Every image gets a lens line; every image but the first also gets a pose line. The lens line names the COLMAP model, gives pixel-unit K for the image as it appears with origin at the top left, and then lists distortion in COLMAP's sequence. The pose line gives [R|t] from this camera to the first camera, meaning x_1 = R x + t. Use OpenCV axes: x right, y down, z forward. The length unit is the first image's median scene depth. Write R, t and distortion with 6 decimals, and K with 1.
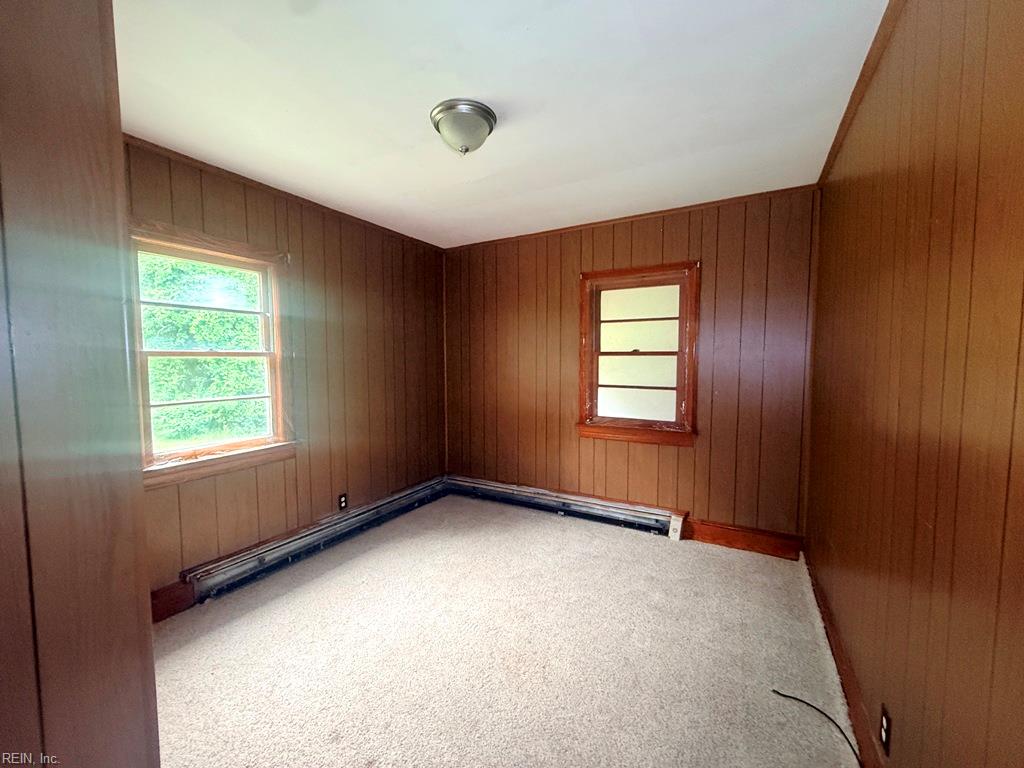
lens RADIAL K [[410.3, 0, 512.2], [0, 410.3, 384.5], [0, 0, 1]] dist [0.002793, -0.000195]
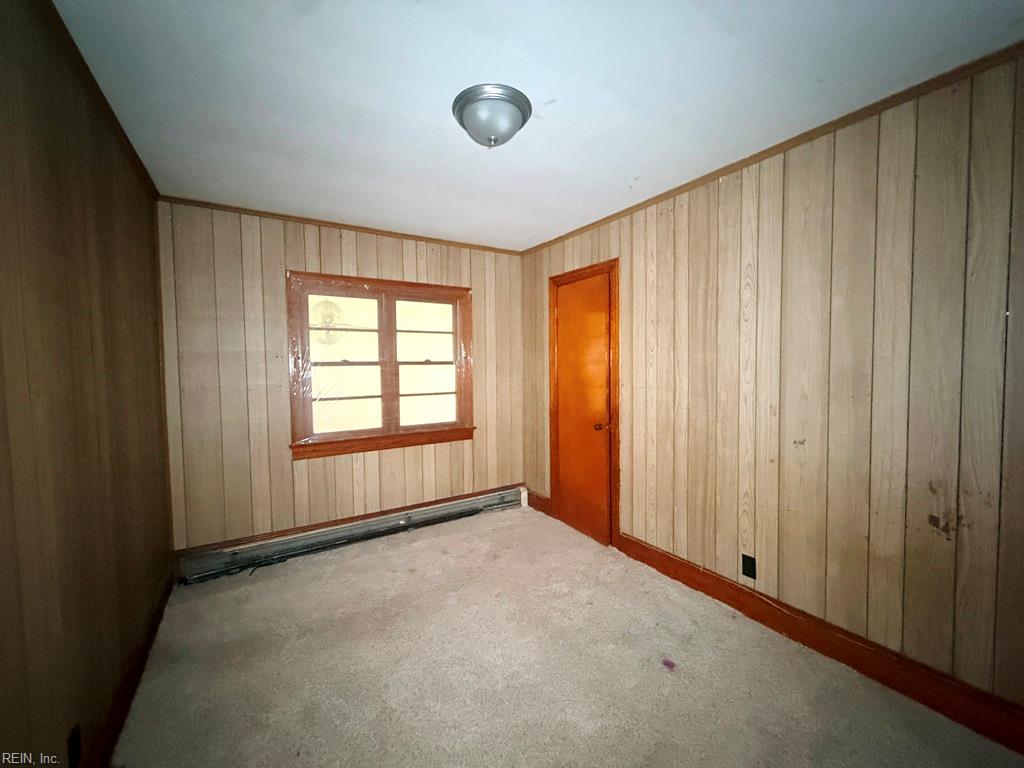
lens RADIAL K [[410.3, 0, 510.1], [0, 410.3, 381.3], [0, 0, 1]] dist [0.002793, -0.000195]
pose [[0.485329, -0.039379, 0.873445, -0.544358], [0.071567, 0.997422, 0.005202, -0.017317], [-0.871398, 0.059985, 0.486896, 0.283823]]
